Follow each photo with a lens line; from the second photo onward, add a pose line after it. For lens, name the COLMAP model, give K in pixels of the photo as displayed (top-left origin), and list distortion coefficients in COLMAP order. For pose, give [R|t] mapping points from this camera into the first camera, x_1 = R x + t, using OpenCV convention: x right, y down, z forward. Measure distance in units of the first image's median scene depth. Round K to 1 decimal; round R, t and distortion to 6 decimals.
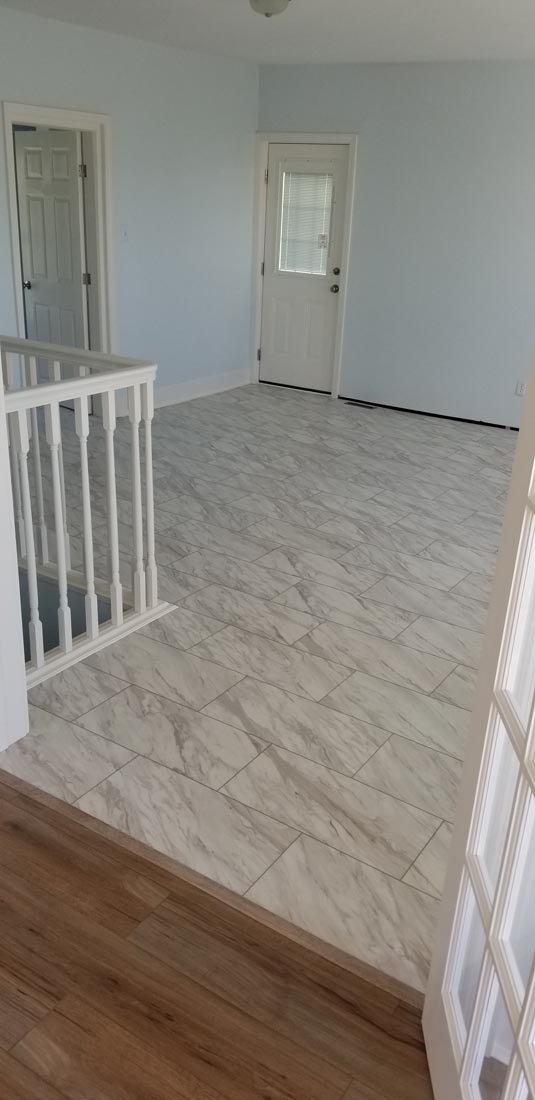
lens RADIAL K [[862.0, 0, 271.4], [0, 862.0, 579.1], [0, 0, 1]] dist [0.003932, -0.002776]
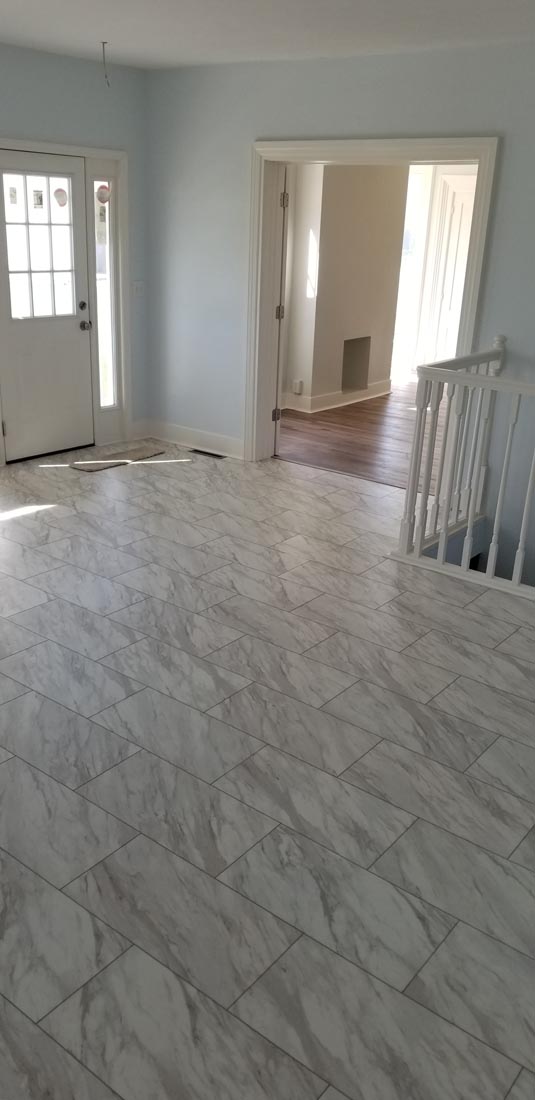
lens RADIAL K [[862.0, 0, 271.4], [0, 862.0, 579.1], [0, 0, 1]] dist [0.003932, -0.002776]
pose [[-0.992381, -0.113033, 0.049024, -0.008144], [-0.042582, 0.688041, 0.724422, -0.682486], [-0.115614, 0.716815, -0.687612, 1.515985]]
